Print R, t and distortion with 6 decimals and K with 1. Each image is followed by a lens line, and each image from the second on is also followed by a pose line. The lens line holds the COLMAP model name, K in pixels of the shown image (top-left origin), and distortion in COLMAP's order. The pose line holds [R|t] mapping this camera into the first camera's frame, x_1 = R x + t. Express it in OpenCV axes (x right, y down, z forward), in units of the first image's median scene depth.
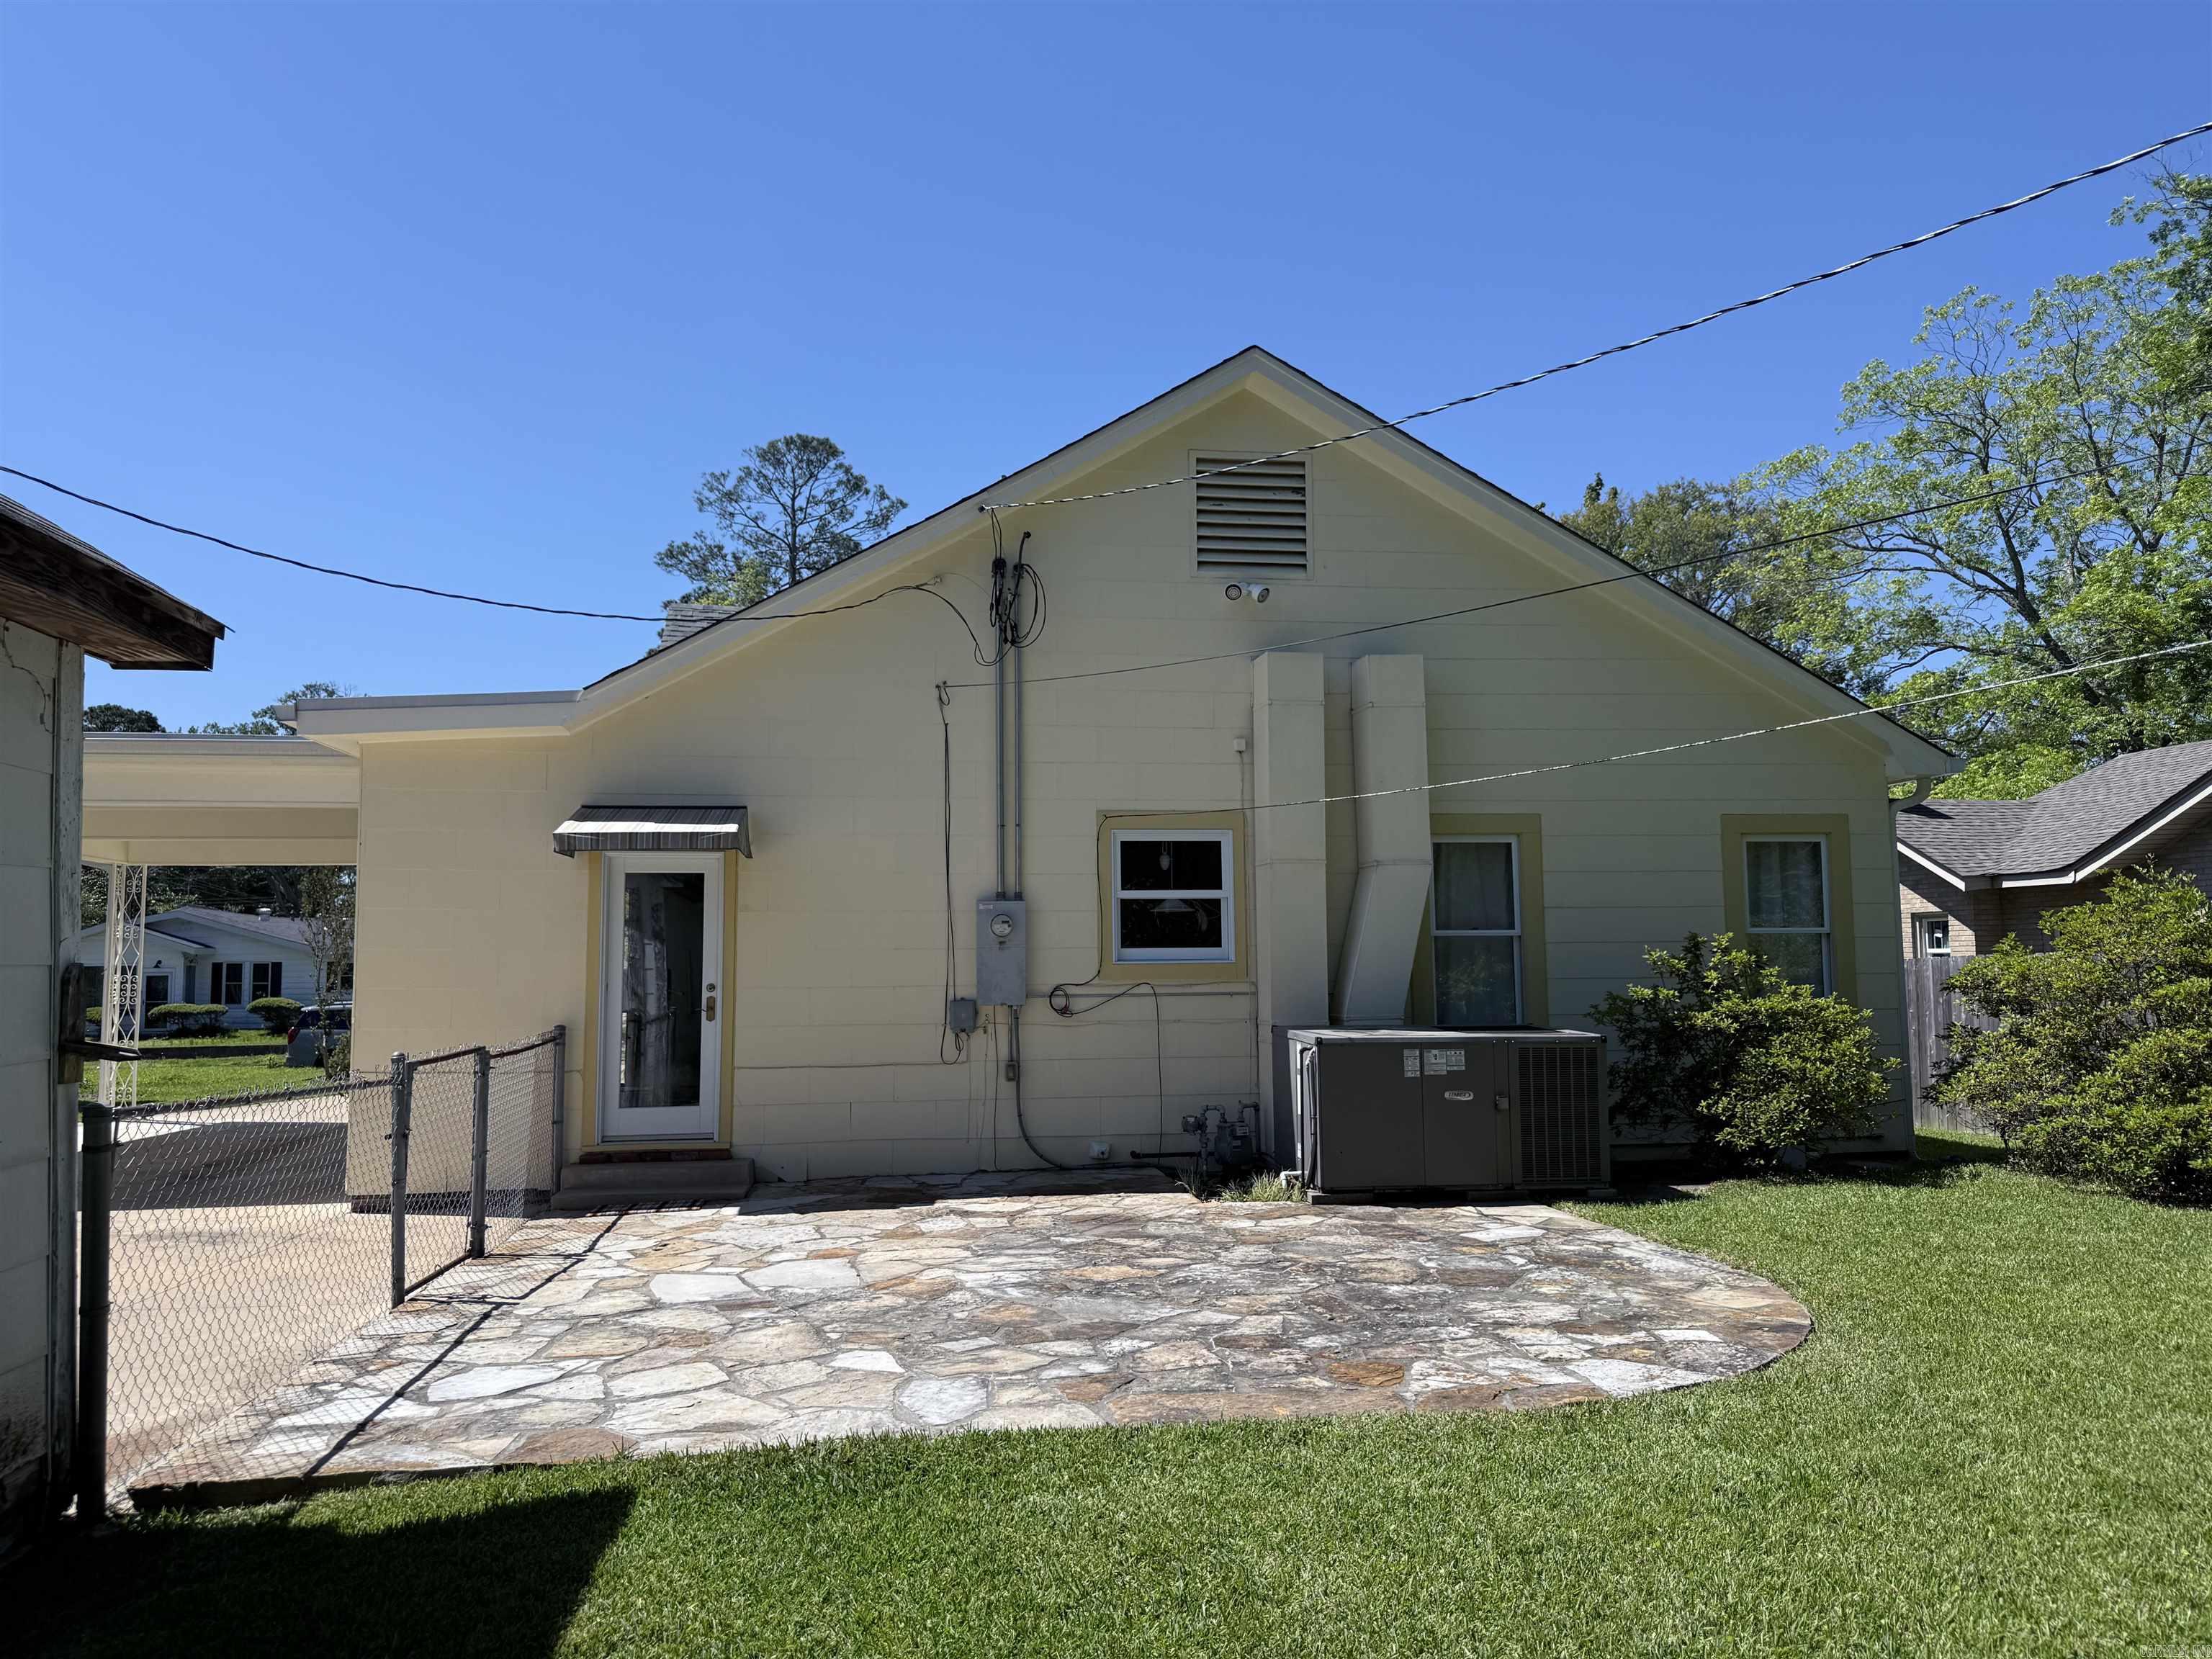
lens RADIAL K [[1601.9, 0, 1106.0], [0, 1601.9, 829.5], [0, 0, 1]] dist [0.076512, -0.169596]
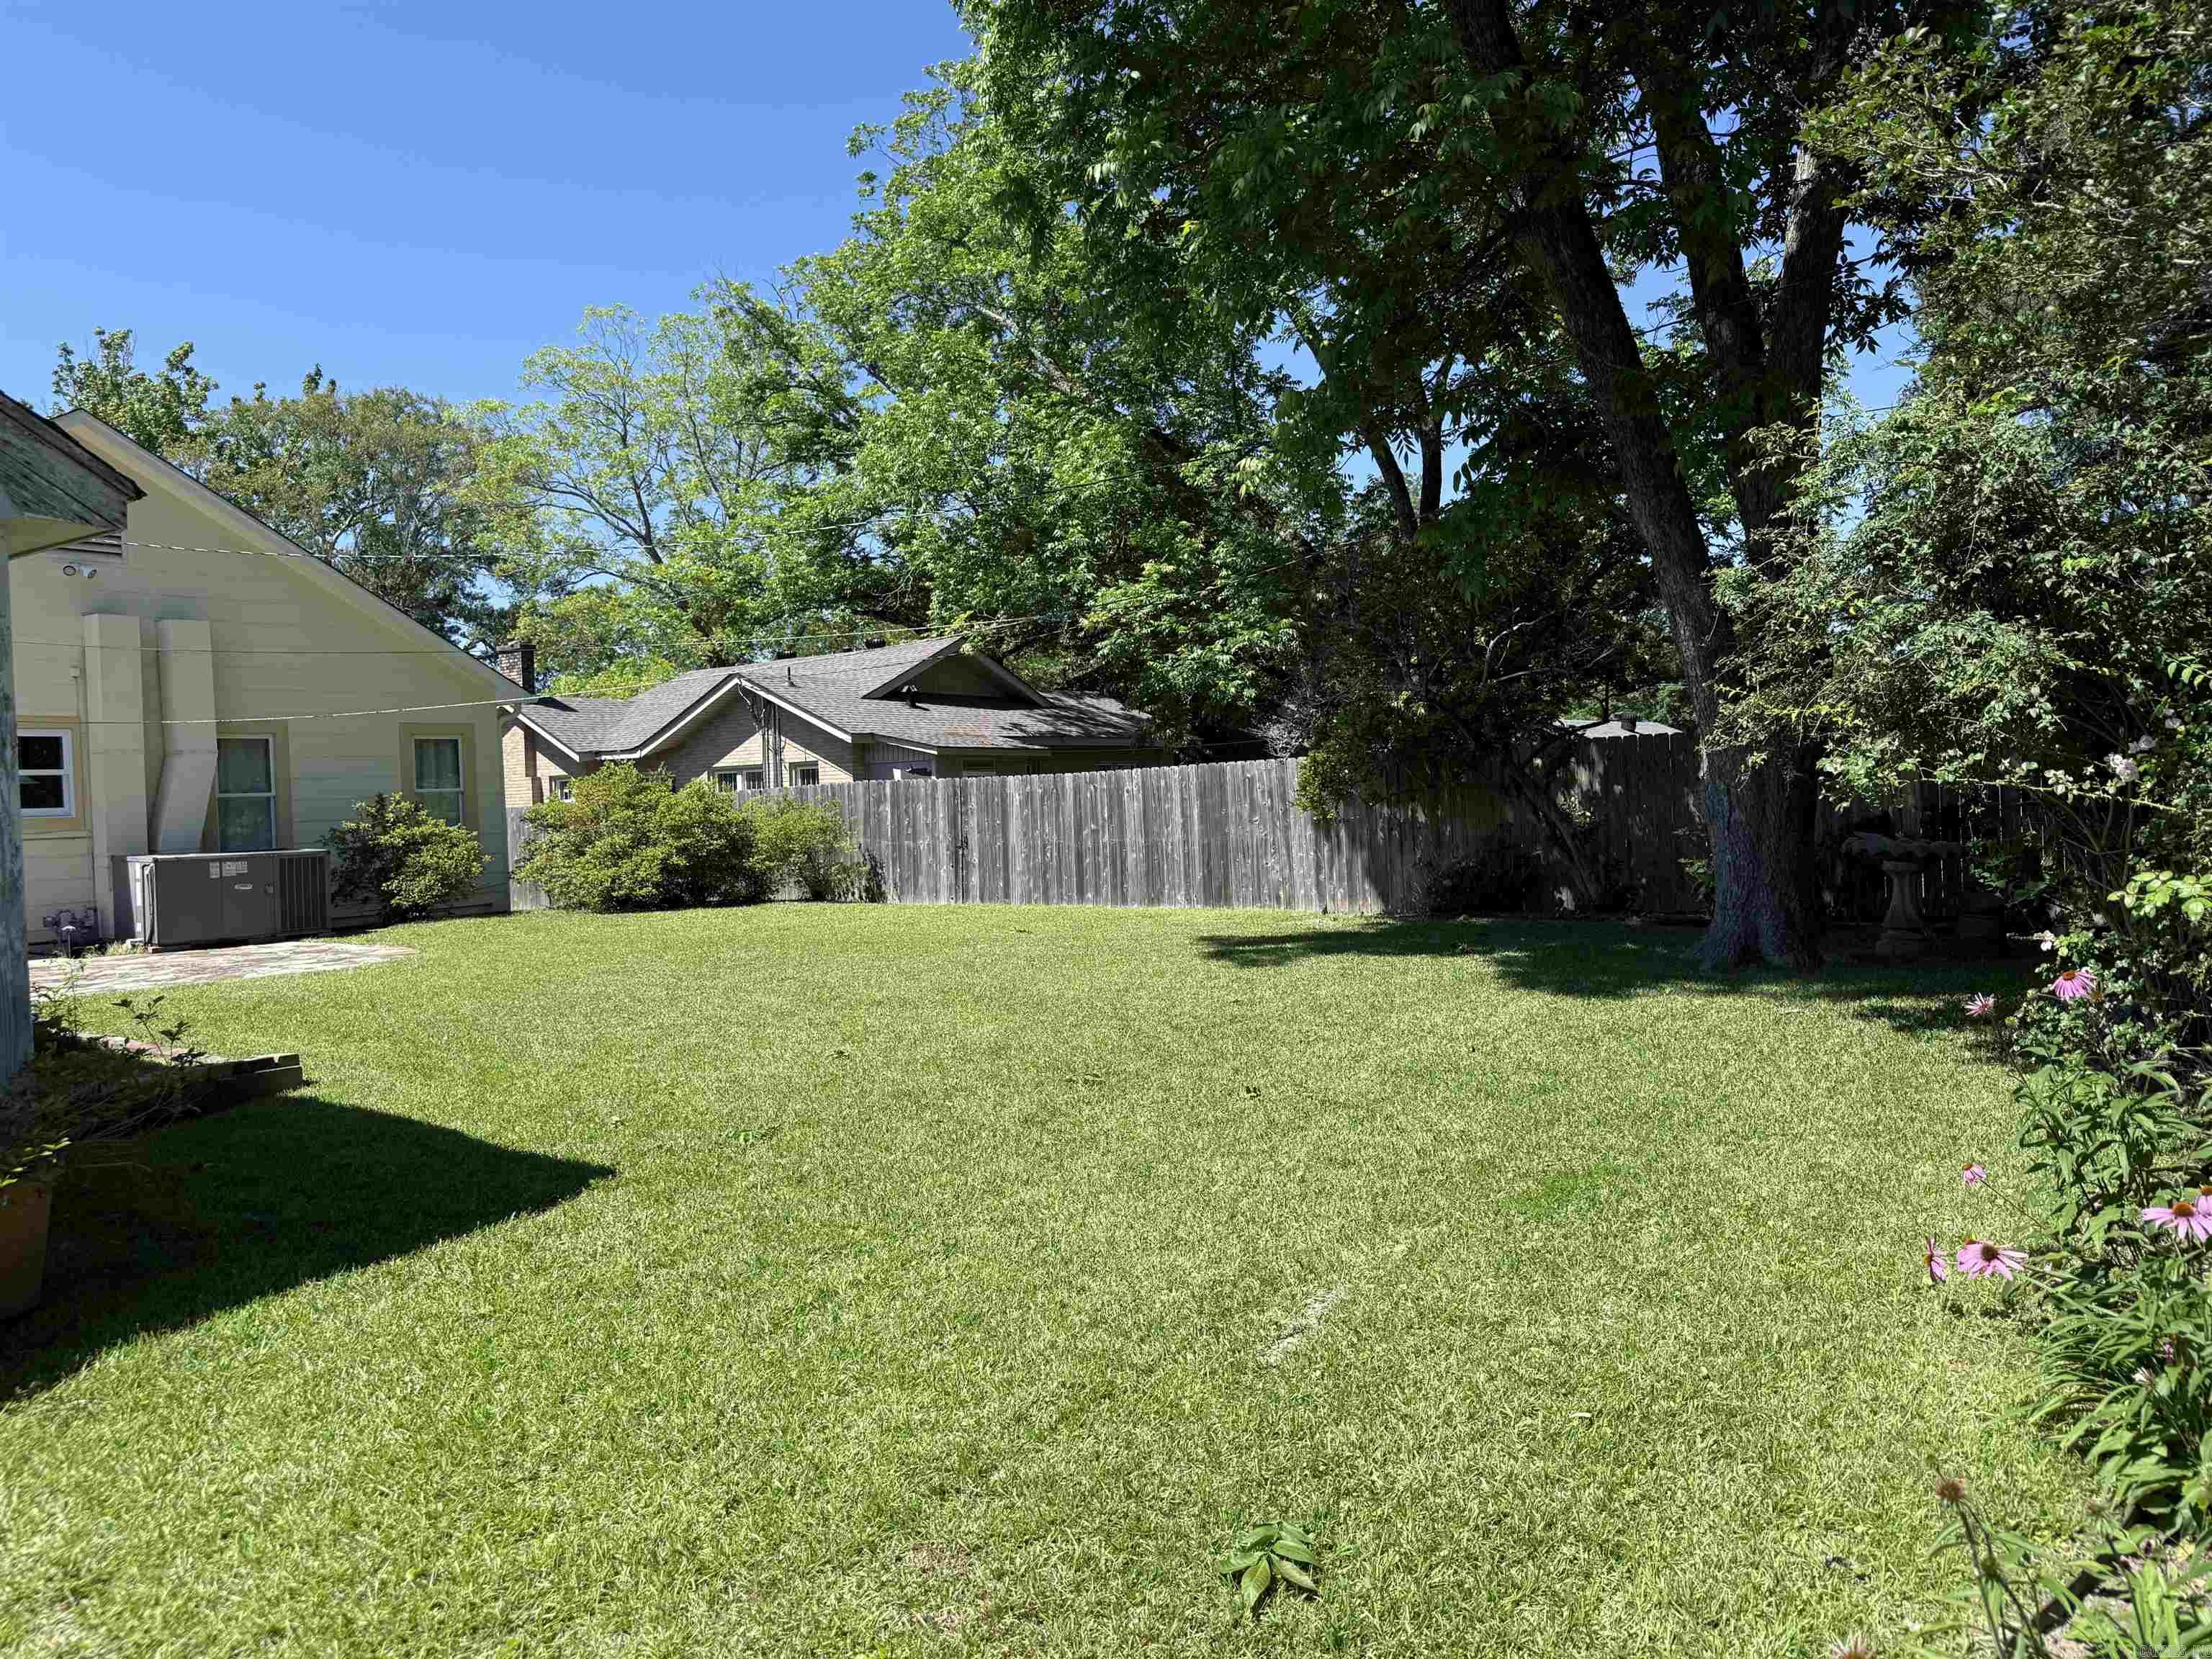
lens RADIAL K [[1601.9, 0, 1106.0], [0, 1601.9, 829.5], [0, 0, 1]] dist [0.076512, -0.169596]
pose [[0.731754, -0.030412, 0.680890, -0.268427], [-0.030197, 0.996576, 0.076966, -0.057502], [-0.680900, -0.076881, 0.728330, -0.857334]]
